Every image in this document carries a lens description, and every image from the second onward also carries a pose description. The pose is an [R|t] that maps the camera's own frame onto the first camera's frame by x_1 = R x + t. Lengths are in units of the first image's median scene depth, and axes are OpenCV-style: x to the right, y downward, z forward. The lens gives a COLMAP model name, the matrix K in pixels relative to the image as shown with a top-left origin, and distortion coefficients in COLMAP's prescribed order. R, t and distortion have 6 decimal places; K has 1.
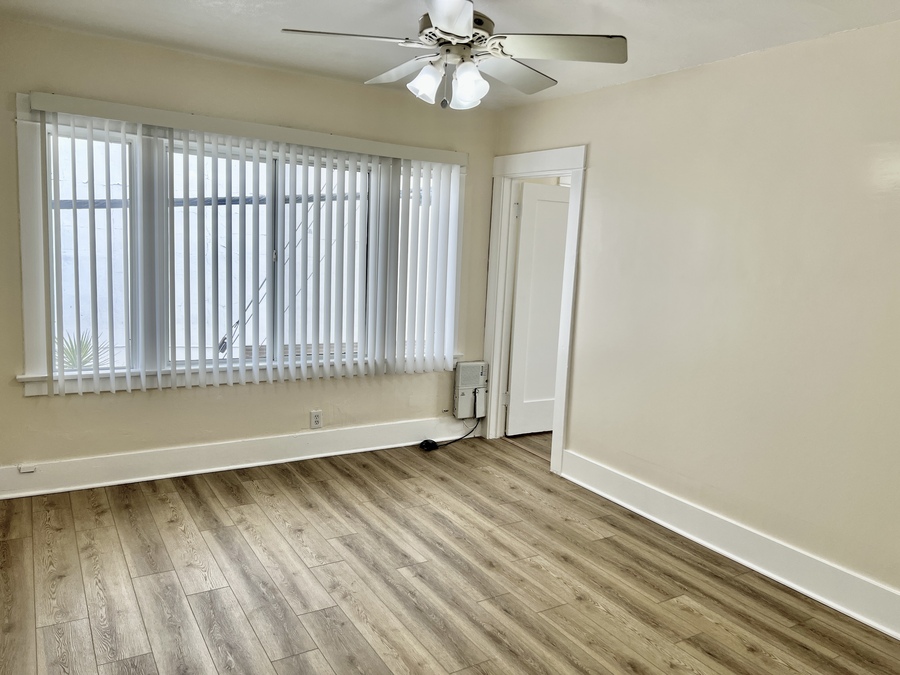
lens RADIAL K [[681.7, 0, 460.7], [0, 681.7, 336.7], [0, 0, 1]] dist [0.046510, -0.038469]
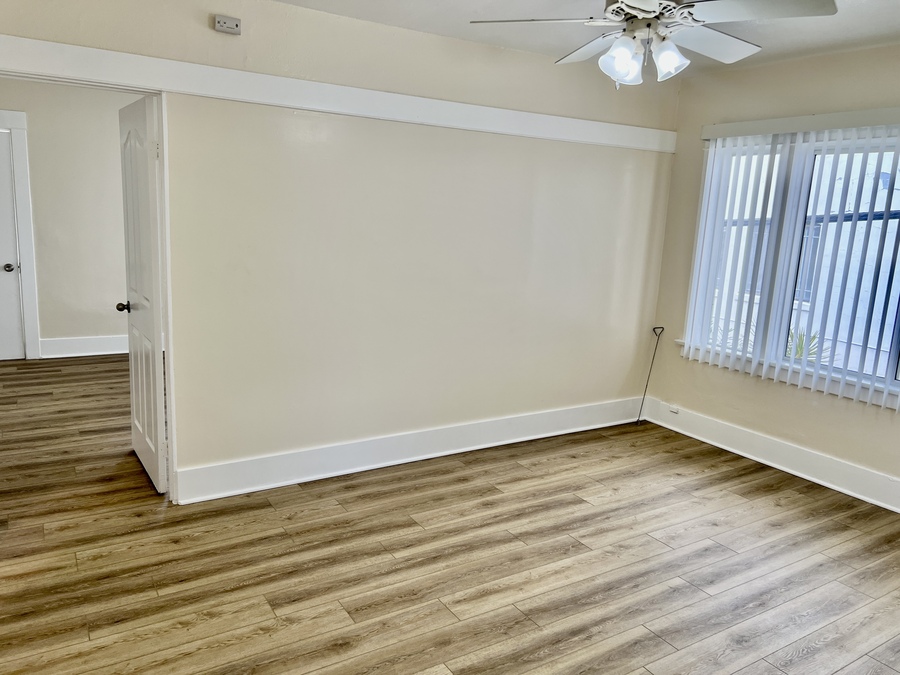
lens RADIAL K [[673.0, 0, 462.2], [0, 673.0, 338.2], [0, 0, 1]] dist [0.111528, -0.160710]
pose [[0.021345, 0.138053, -0.990195, 0.721210], [-0.183587, 0.974120, 0.131854, -0.047501], [0.982772, 0.178972, 0.046138, 0.551187]]
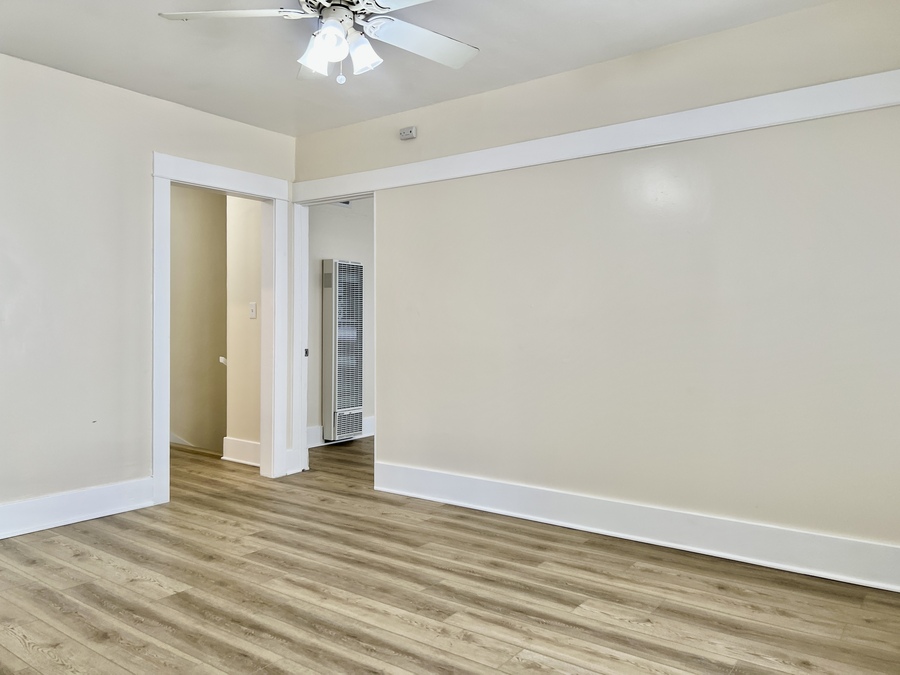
lens RADIAL K [[681.7, 0, 460.7], [0, 681.7, 336.7], [0, 0, 1]] dist [0.046510, -0.038469]
pose [[-0.923869, -0.045416, -0.380005, 0.128121], [-0.098973, 0.987509, 0.122602, -0.074353], [0.369691, 0.150878, -0.916823, 1.454918]]
